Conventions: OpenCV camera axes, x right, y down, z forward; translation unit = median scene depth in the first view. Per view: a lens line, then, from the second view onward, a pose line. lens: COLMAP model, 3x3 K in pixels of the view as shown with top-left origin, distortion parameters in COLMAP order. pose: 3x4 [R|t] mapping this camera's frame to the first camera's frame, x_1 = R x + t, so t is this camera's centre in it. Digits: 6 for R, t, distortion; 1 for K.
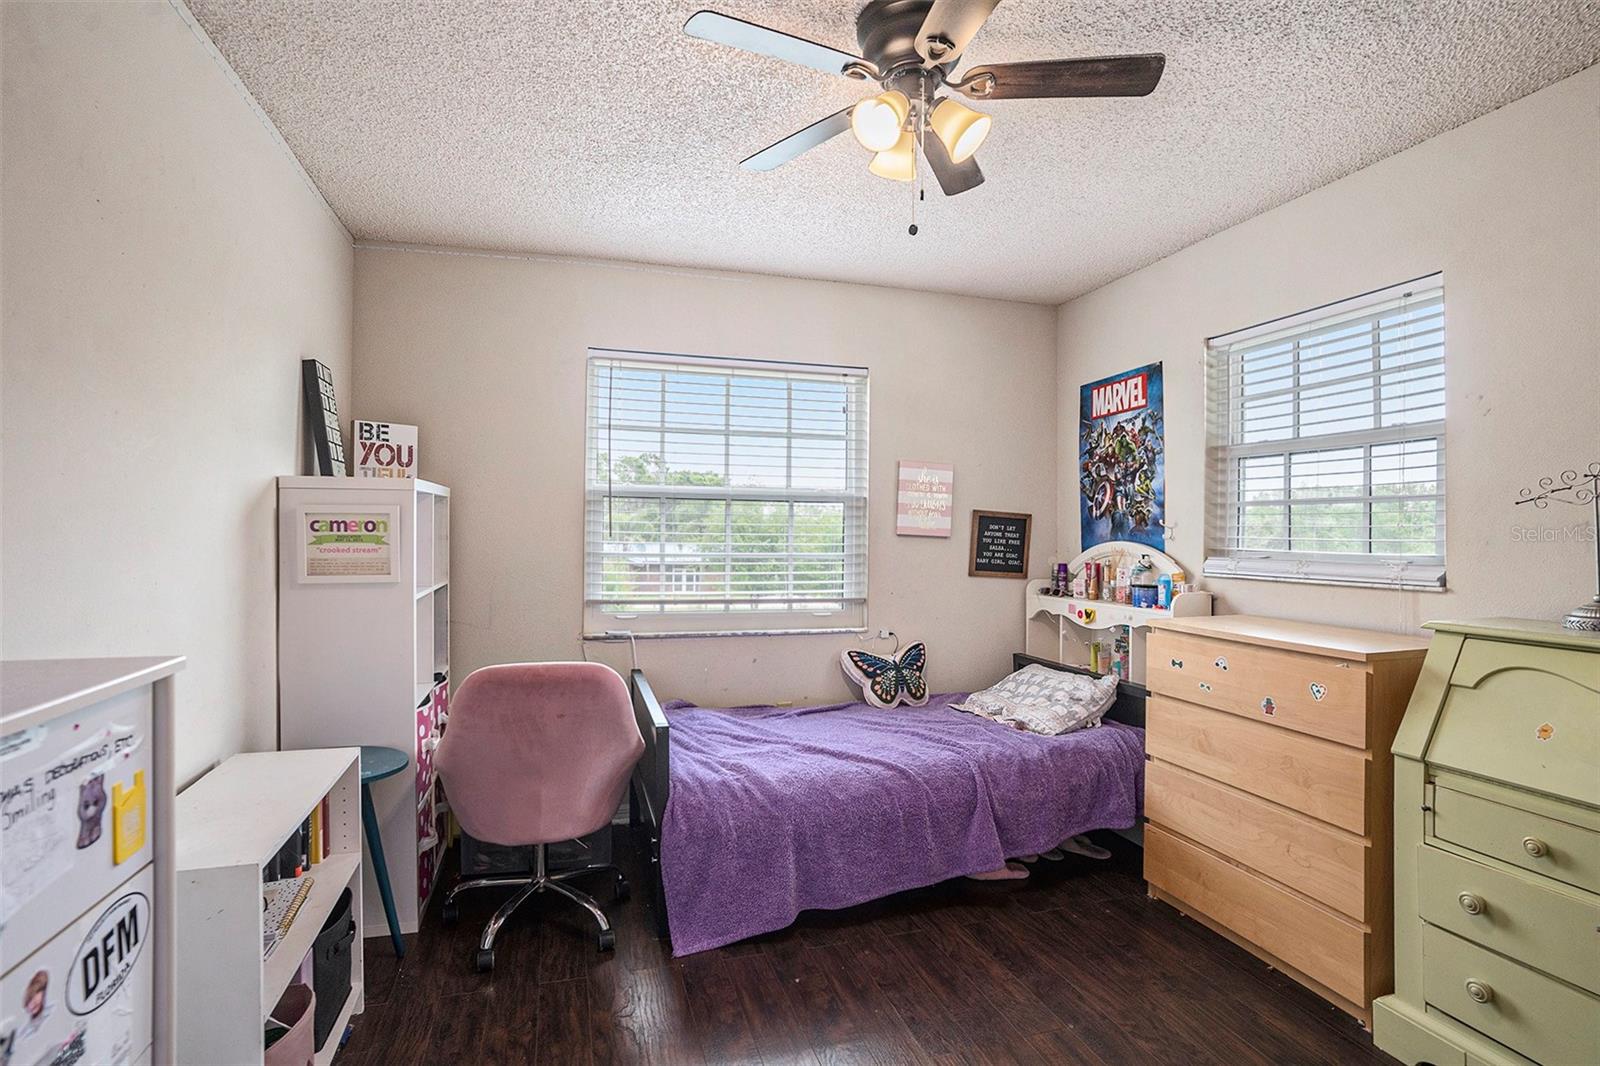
lens RADIAL K [[770.3, 0, 788.8], [0, 770.3, 529.5], [0, 0, 1]] dist [-0.027051, 0.002346]
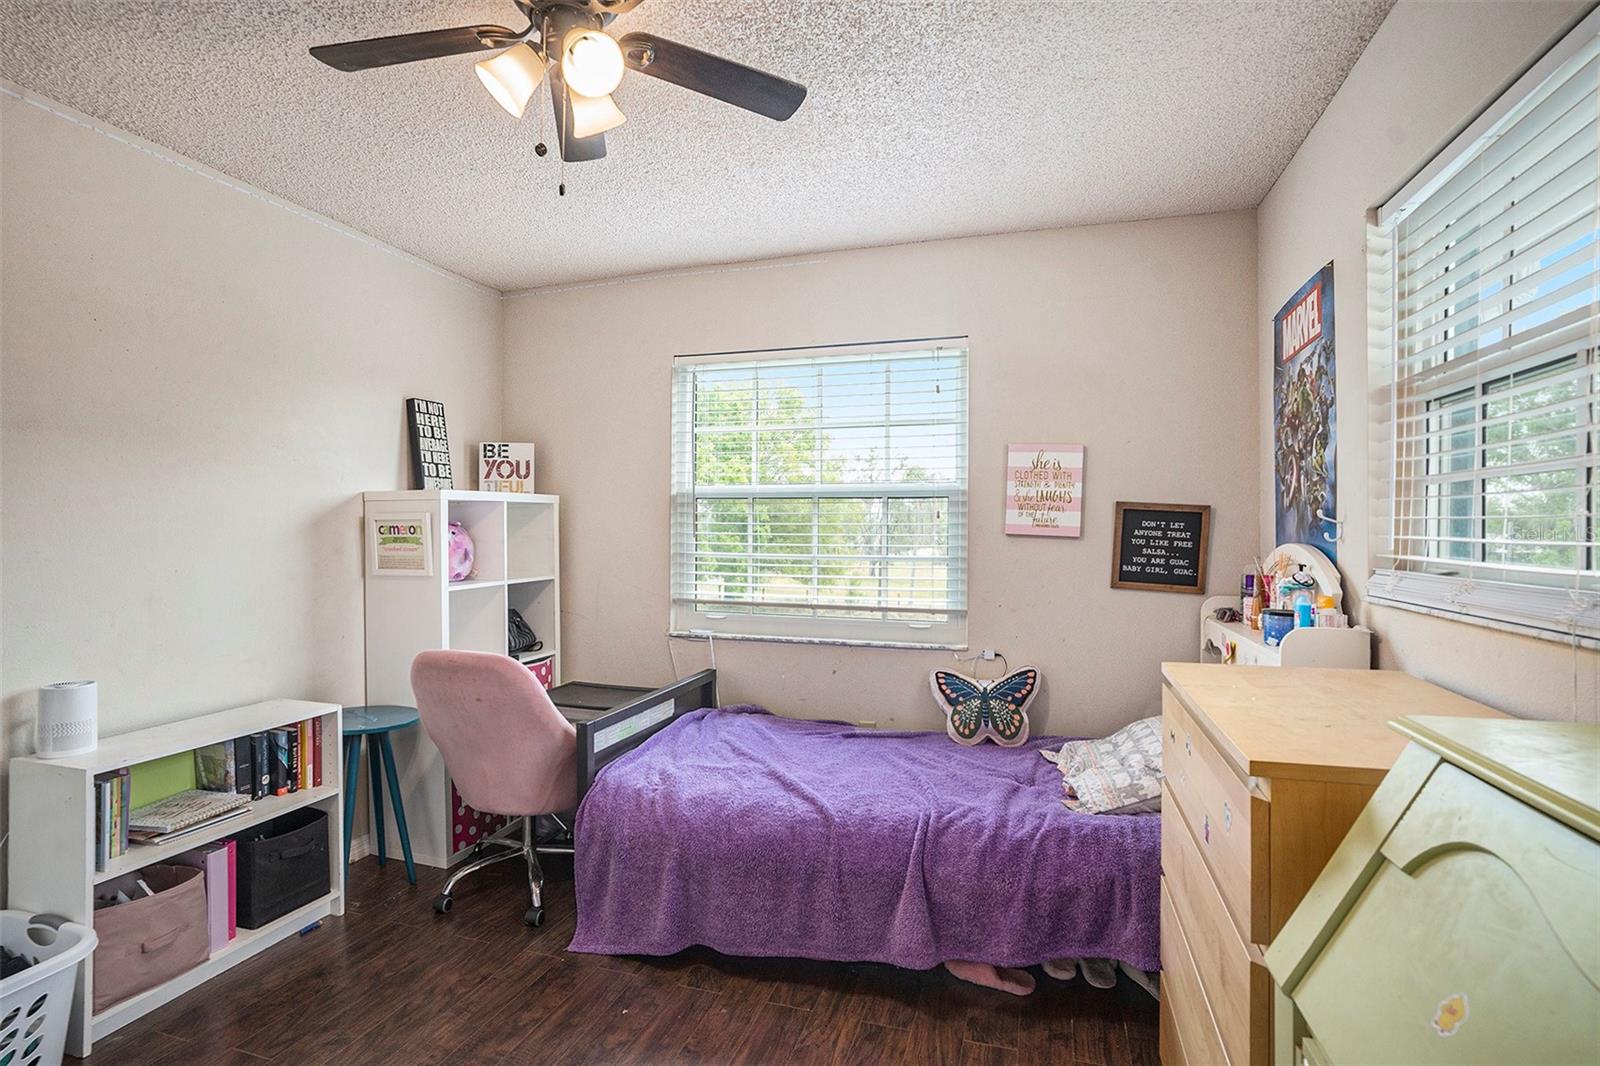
lens RADIAL K [[770.3, 0, 795.1], [0, 770.3, 534.2], [0, 0, 1]] dist [-0.027051, 0.002346]
pose [[0.831746, -0.003109, -0.555148, 0.436665], [0.007118, 0.999962, 0.005066, 0.000794], [0.555111, -0.008165, 0.831736, 0.212662]]
